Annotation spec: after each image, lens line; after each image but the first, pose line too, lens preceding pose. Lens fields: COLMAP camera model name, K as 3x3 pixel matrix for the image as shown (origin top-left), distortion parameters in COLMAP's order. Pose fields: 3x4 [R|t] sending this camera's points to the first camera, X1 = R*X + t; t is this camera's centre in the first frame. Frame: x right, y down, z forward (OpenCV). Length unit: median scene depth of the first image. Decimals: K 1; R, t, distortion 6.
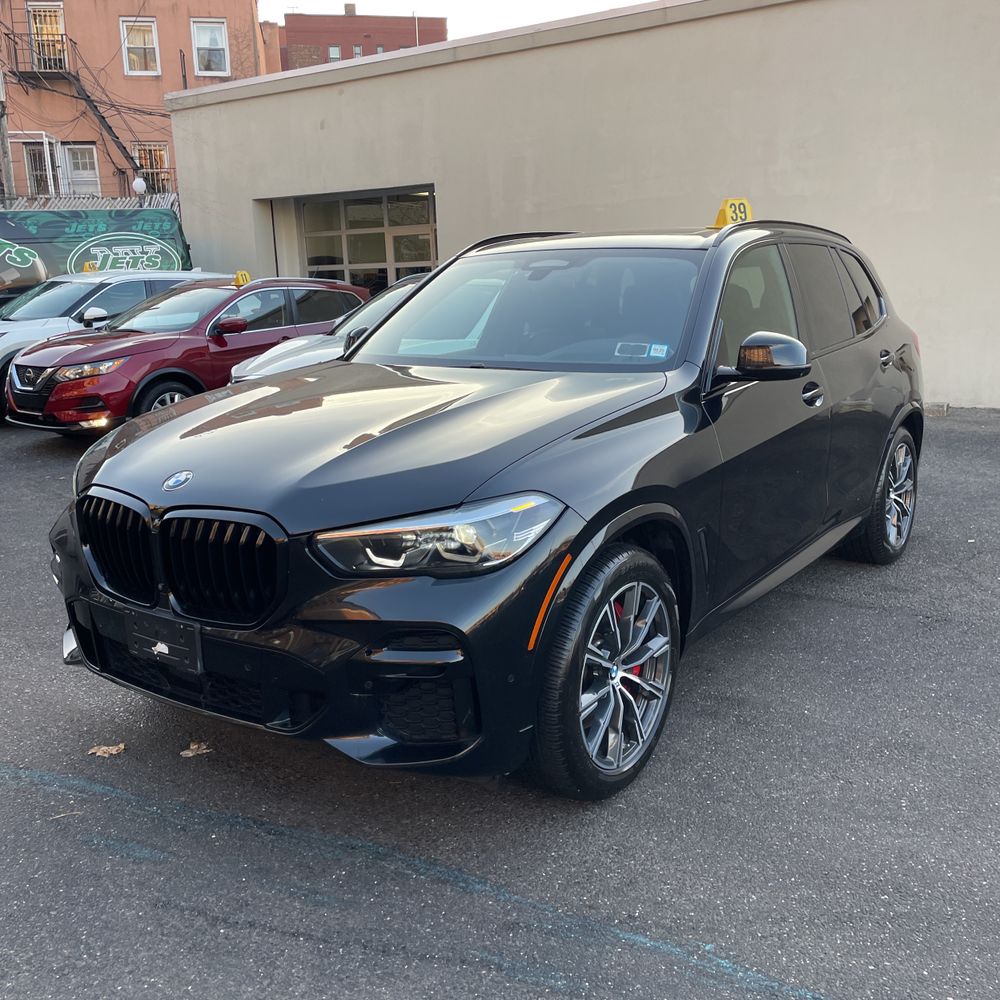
lens RADIAL K [[994.6, 0, 516.8], [0, 994.6, 494.5], [0, 0, 1]] dist [0.091189, -0.120036]
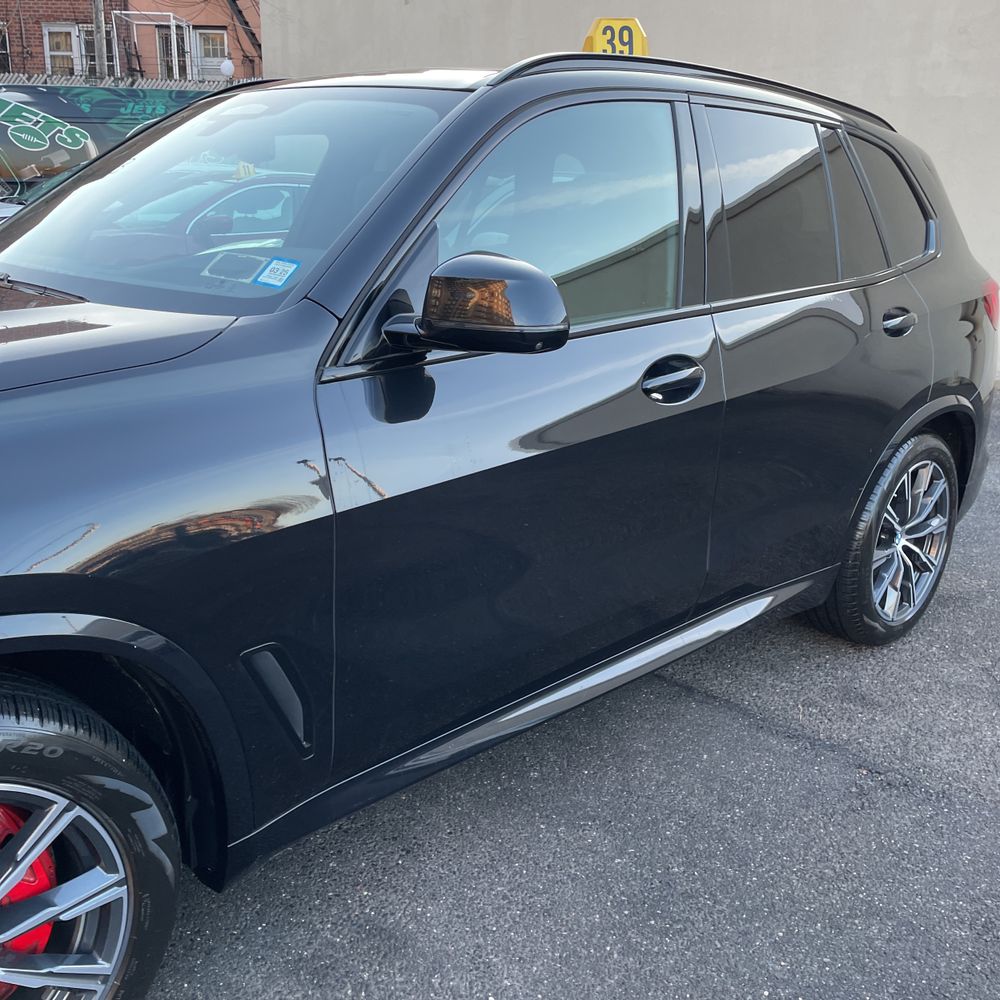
lens RADIAL K [[1004.0, 0, 500.8], [0, 1004.0, 508.3], [0, 0, 1]] dist [0.084577, -0.114477]
pose [[0.980400, 0.107289, -0.165243, 0.230068], [-0.092958, 0.991395, 0.092166, -0.054357], [0.173710, -0.074999, 0.981937, 0.330059]]
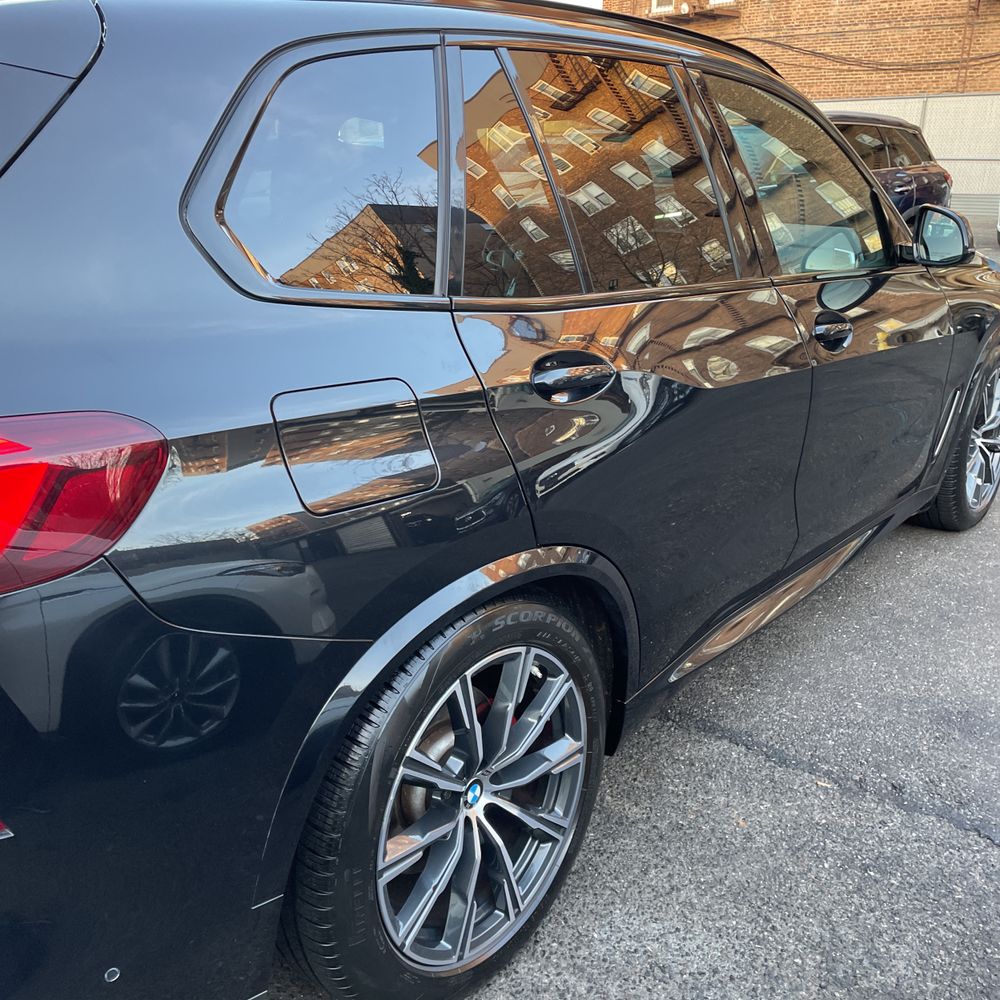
lens RADIAL K [[1002.6, 0, 496.8], [0, 1002.6, 485.5], [0, 0, 1]] dist [0.066521, -0.086665]
pose [[0.993167, 0.099194, -0.061484, 0.071704], [-0.102009, 0.993789, -0.044477, 0.011234], [0.056690, 0.050445, 0.997117, 0.216757]]
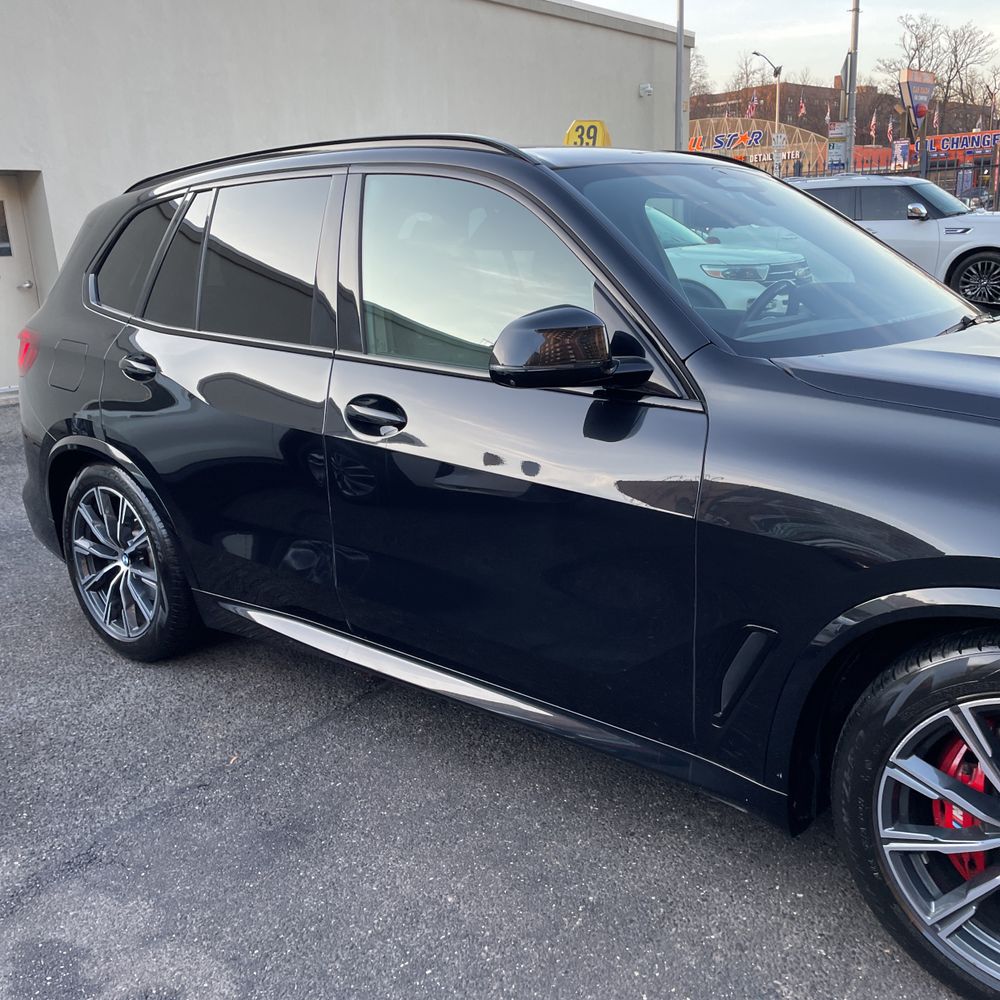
lens RADIAL K [[995.9, 0, 489.7], [0, 995.9, 517.4], [0, 0, 1]] dist [0.076592, -0.100571]
pose [[-0.138208, 0.464830, -0.874547, 0.315848], [-0.447837, 0.758261, 0.473796, -0.056003], [0.883369, 0.457136, 0.103370, 0.310568]]
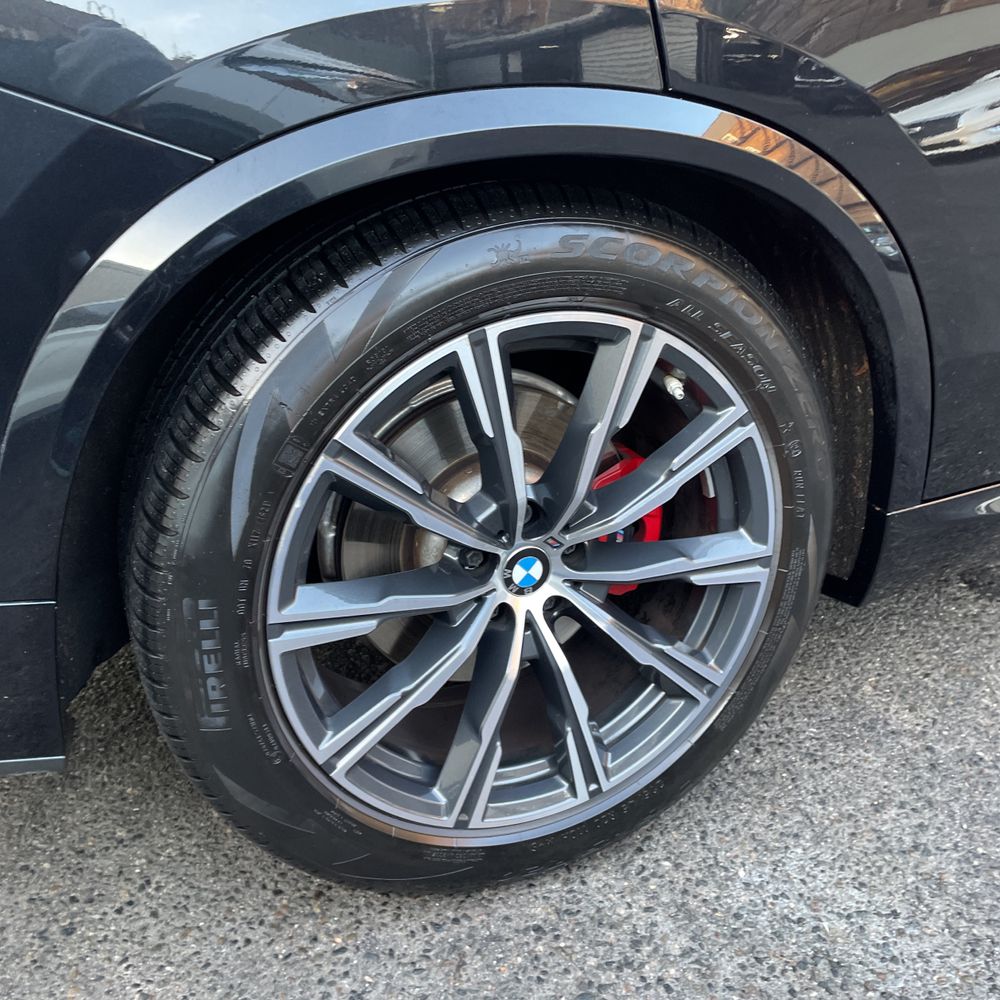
lens RADIAL K [[1004.0, 0, 500.8], [0, 1004.0, 508.3], [0, 0, 1]] dist [0.084577, -0.114477]
pose [[0.846638, 0.278370, -0.453558, 0.133672], [-0.236476, 0.960305, 0.147964, 0.058709], [0.476743, -0.018016, 0.878858, 0.379555]]
